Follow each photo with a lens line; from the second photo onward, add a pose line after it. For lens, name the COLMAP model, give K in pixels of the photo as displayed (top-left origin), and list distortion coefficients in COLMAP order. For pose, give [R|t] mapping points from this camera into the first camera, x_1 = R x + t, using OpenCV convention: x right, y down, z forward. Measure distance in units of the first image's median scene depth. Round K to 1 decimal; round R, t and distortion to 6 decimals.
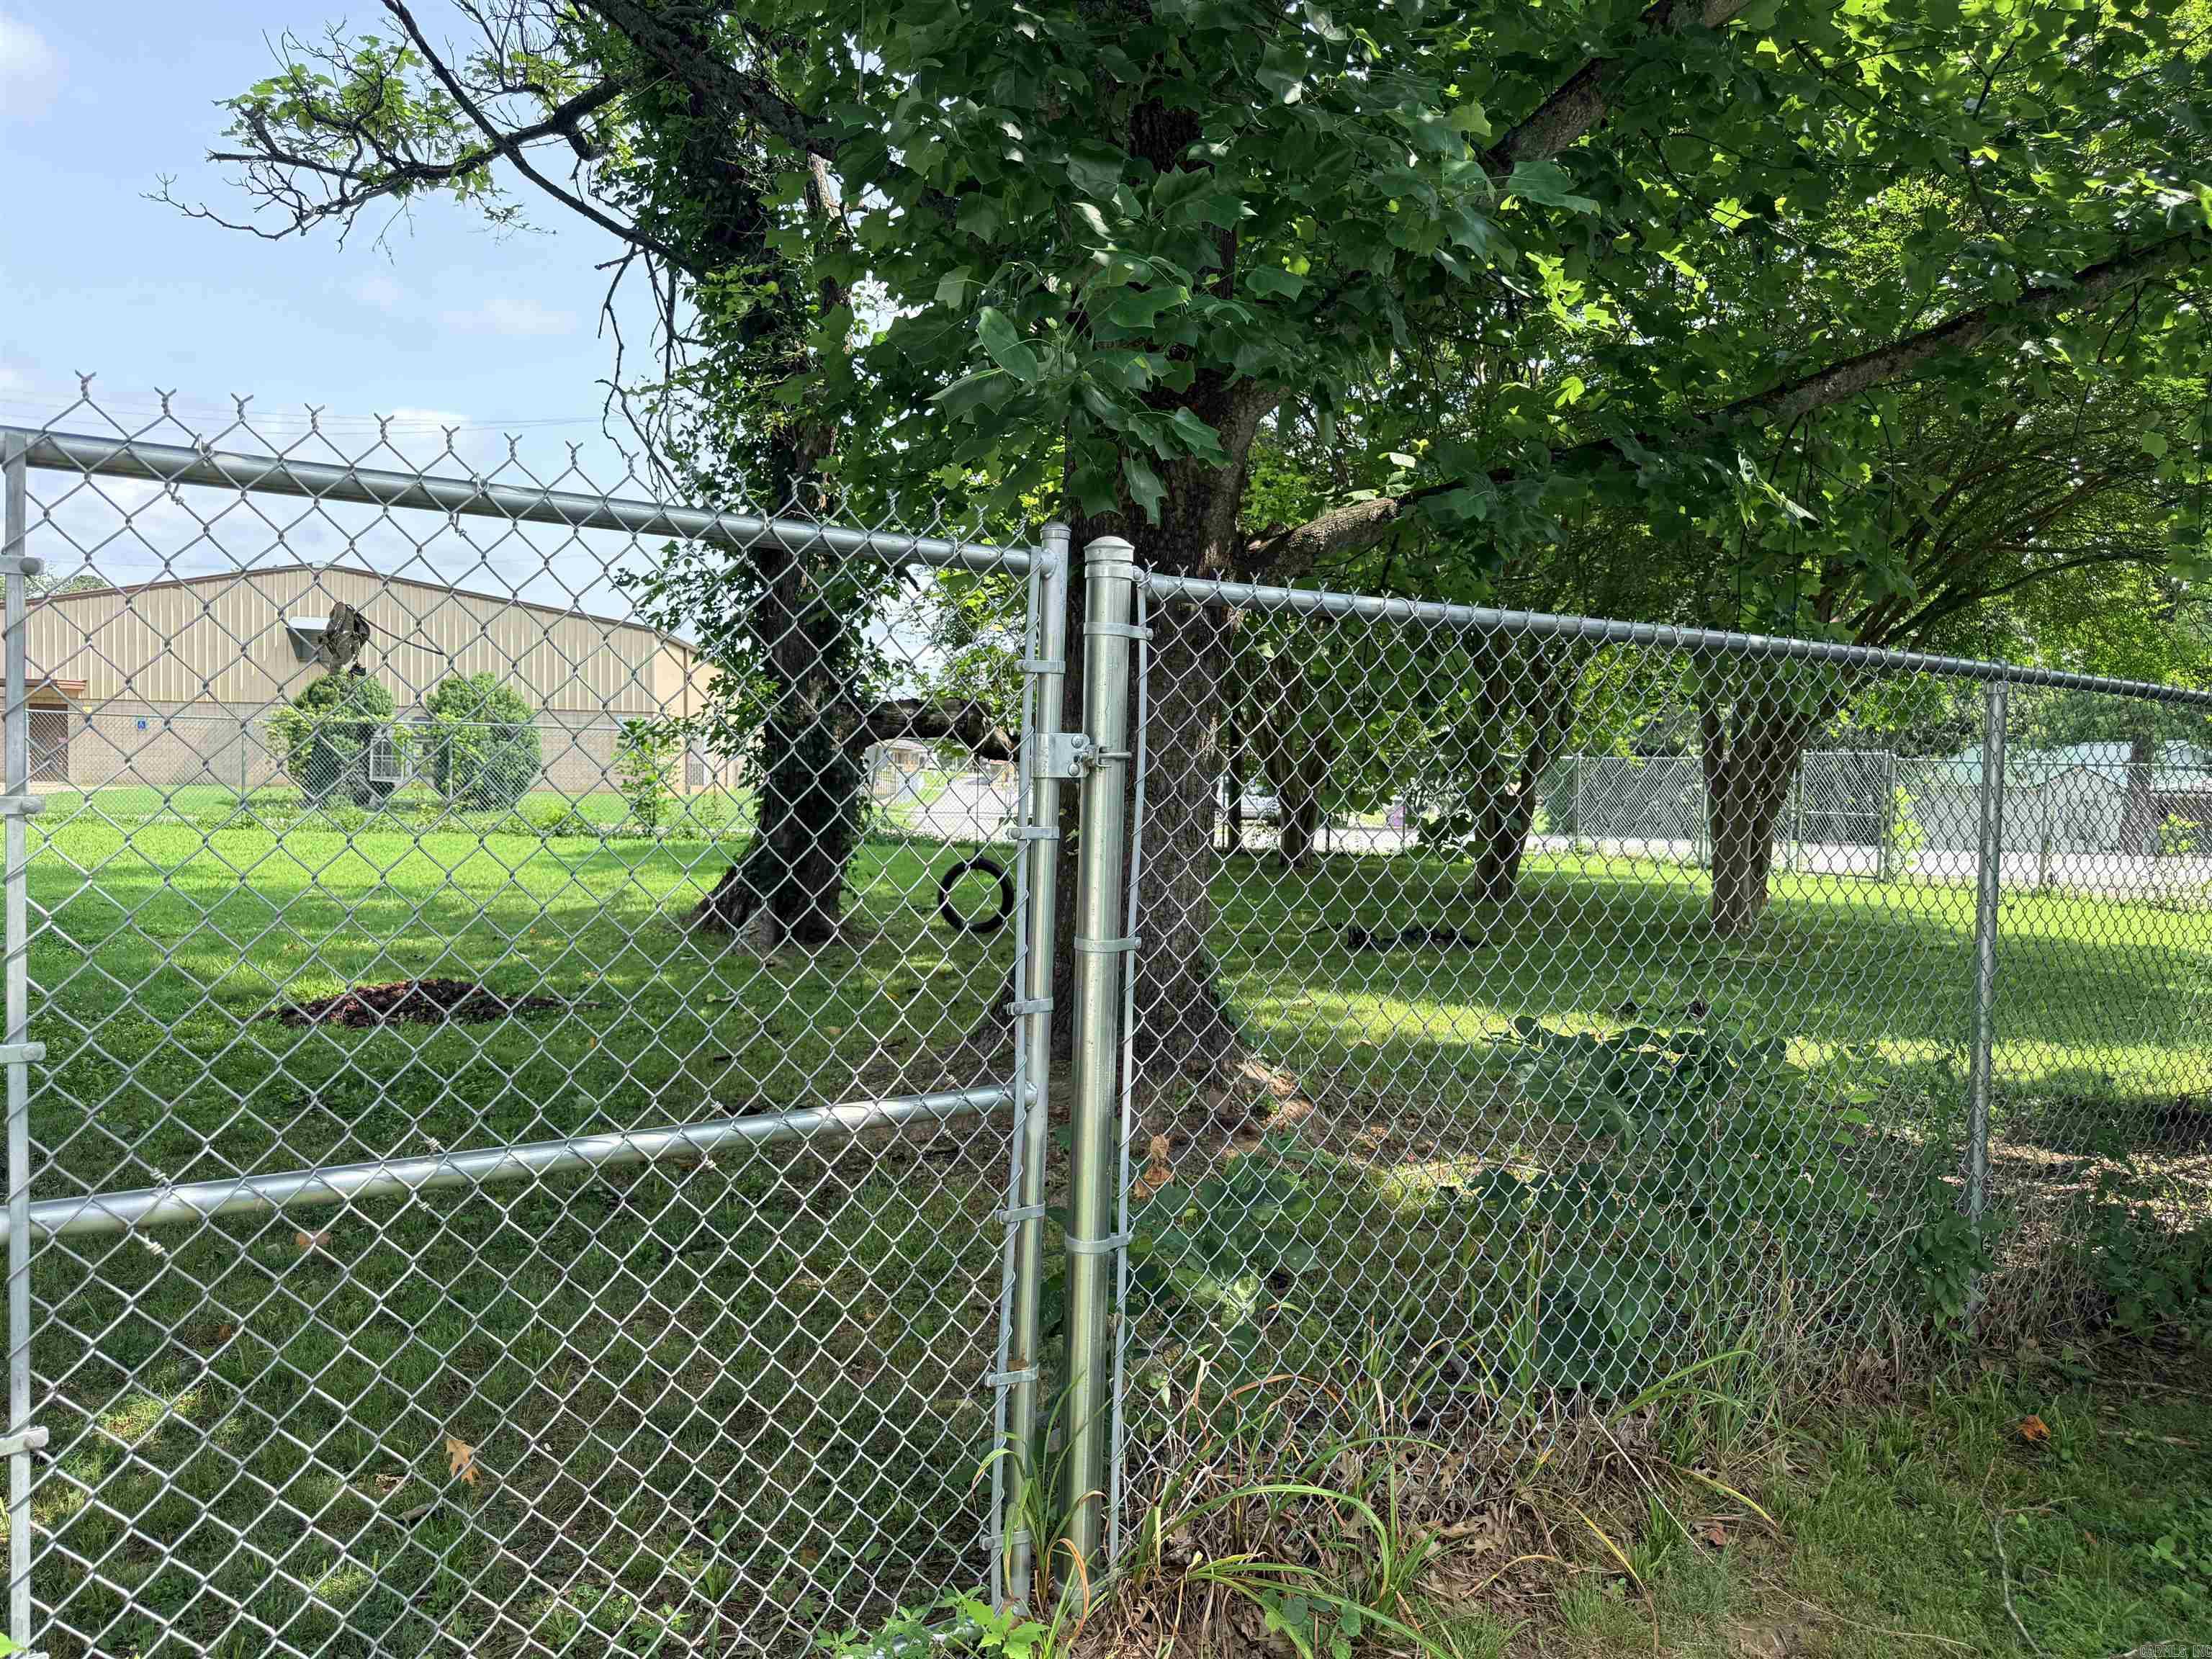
lens RADIAL K [[1517.8, 0, 1106.0], [0, 1517.8, 829.5], [0, 0, 1]] dist [0.008947, 0.001482]
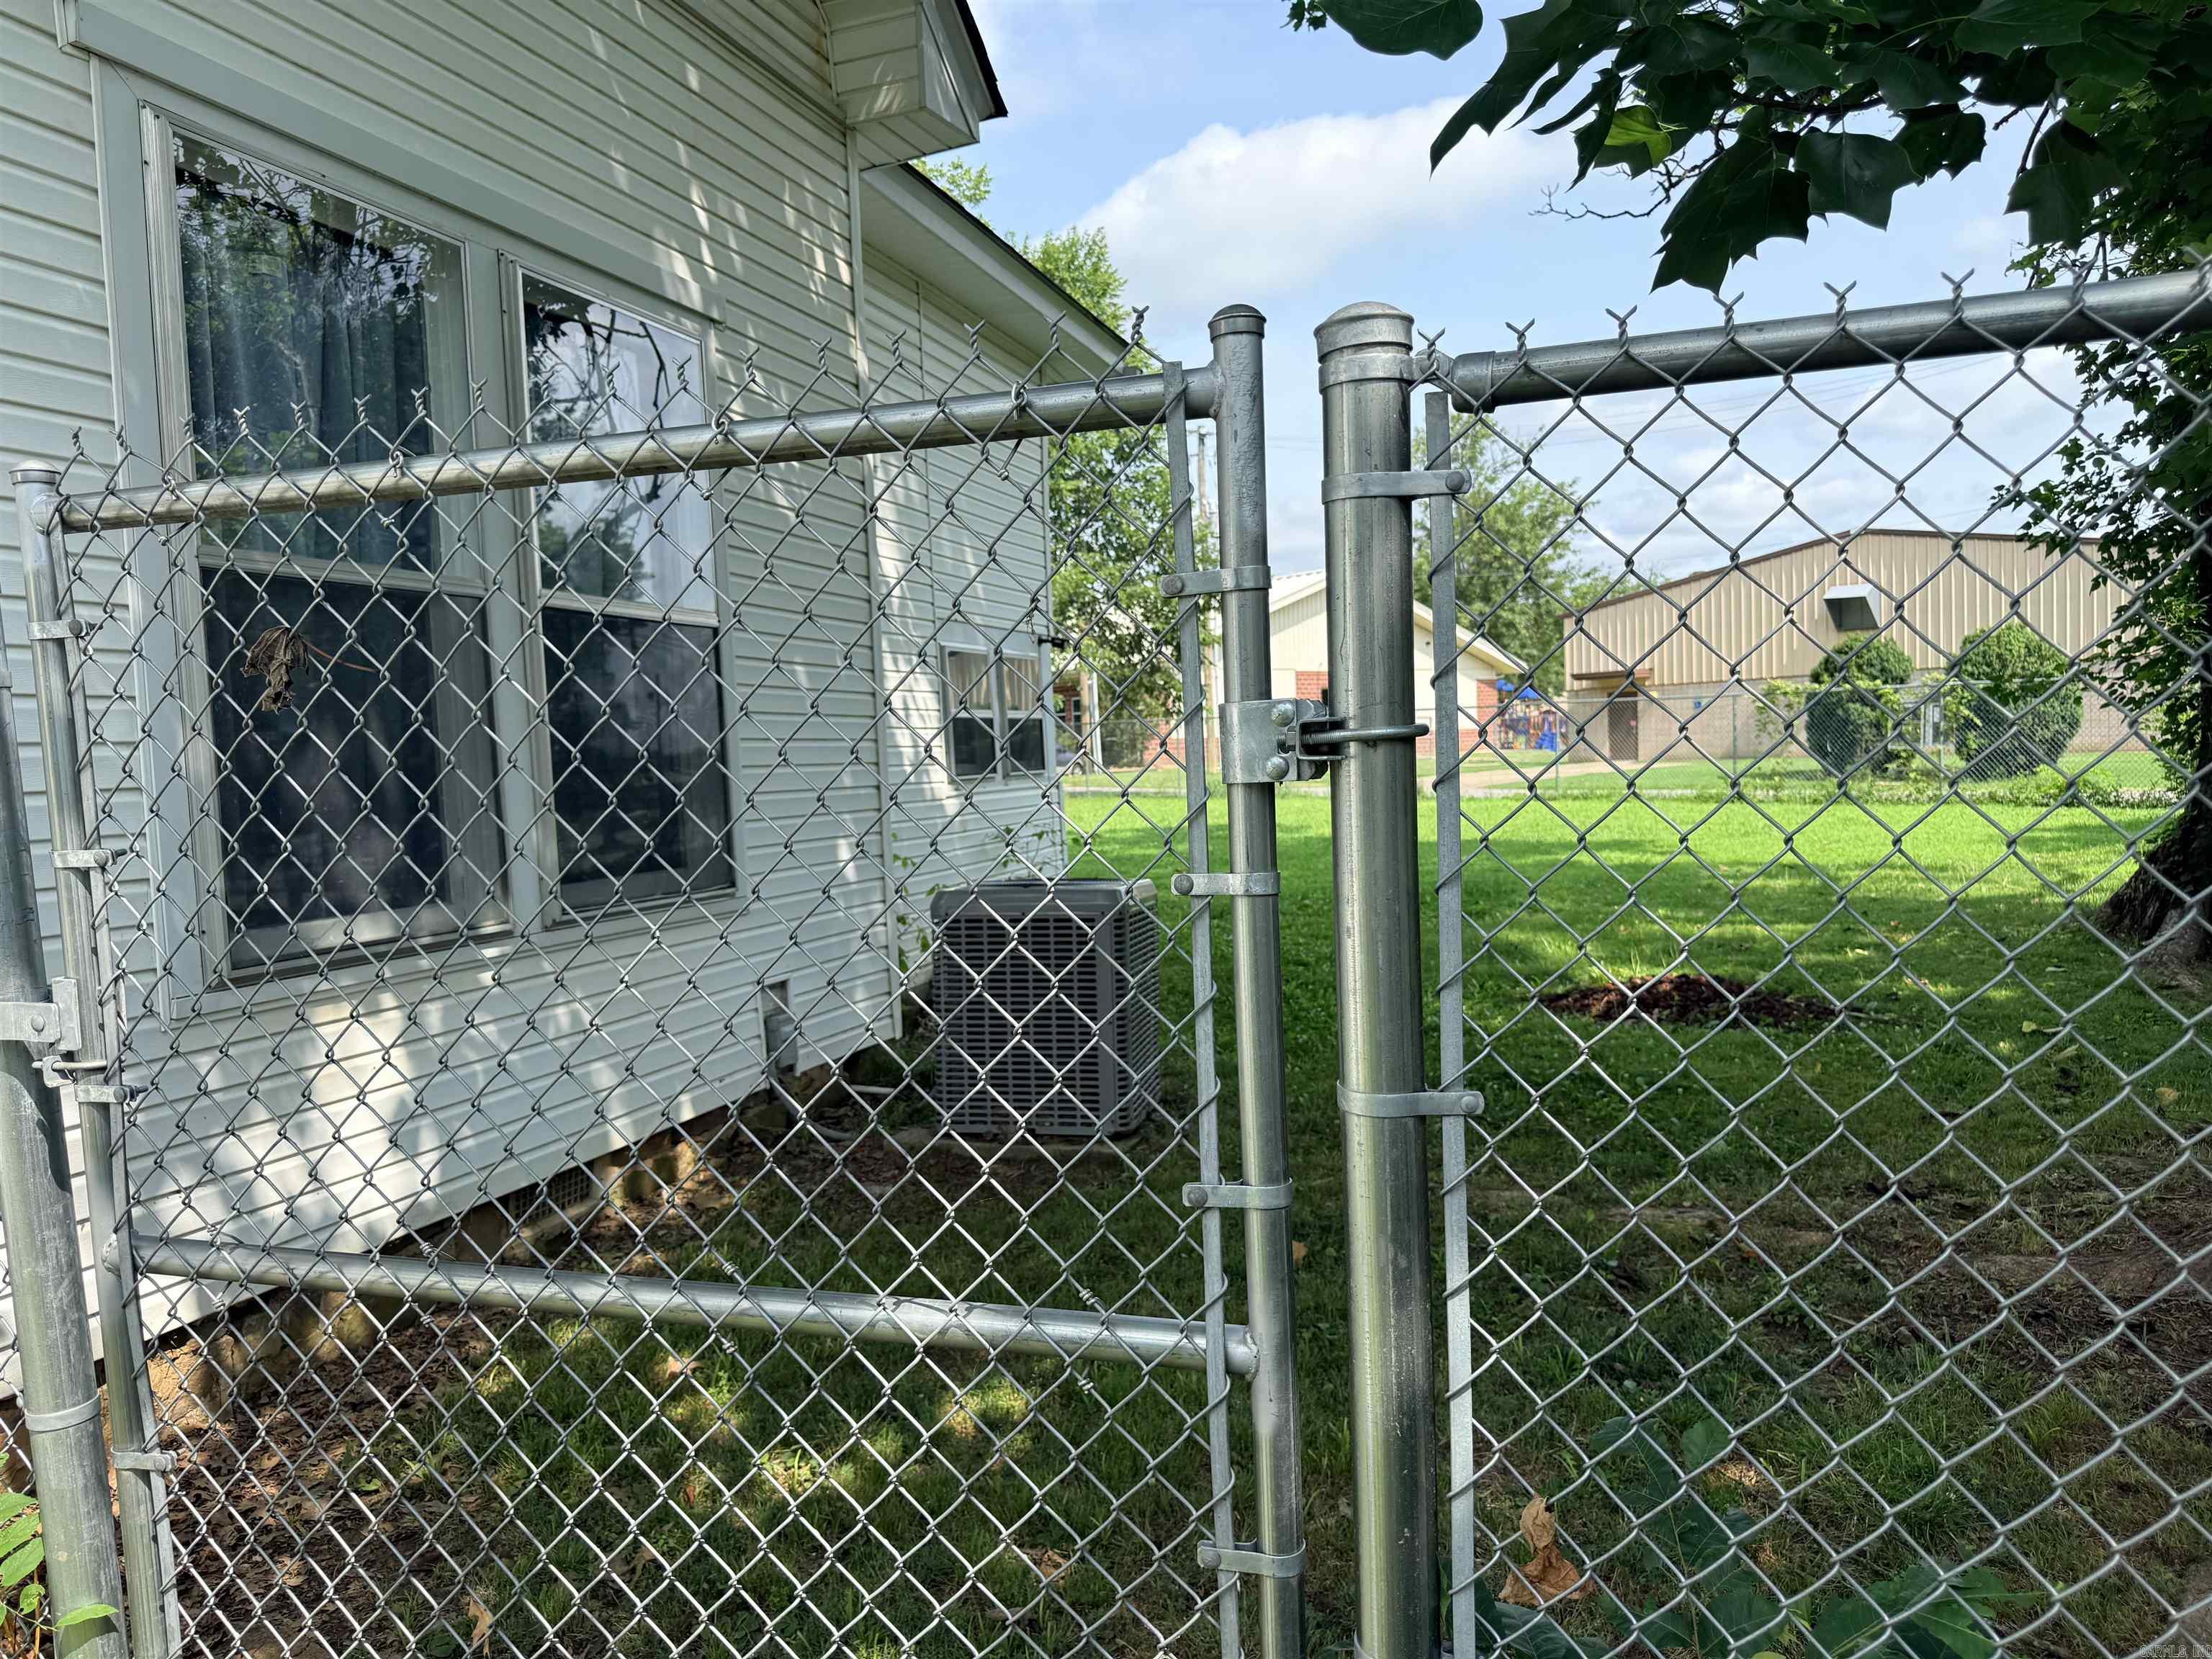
lens RADIAL K [[1517.8, 0, 1106.0], [0, 1517.8, 829.5], [0, 0, 1]] dist [0.008947, 0.001482]
pose [[0.575601, 0.002125, -0.817728, 0.076859], [0.015610, 0.999786, 0.013586, -0.005132], [0.817581, -0.020585, 0.575445, 0.129474]]
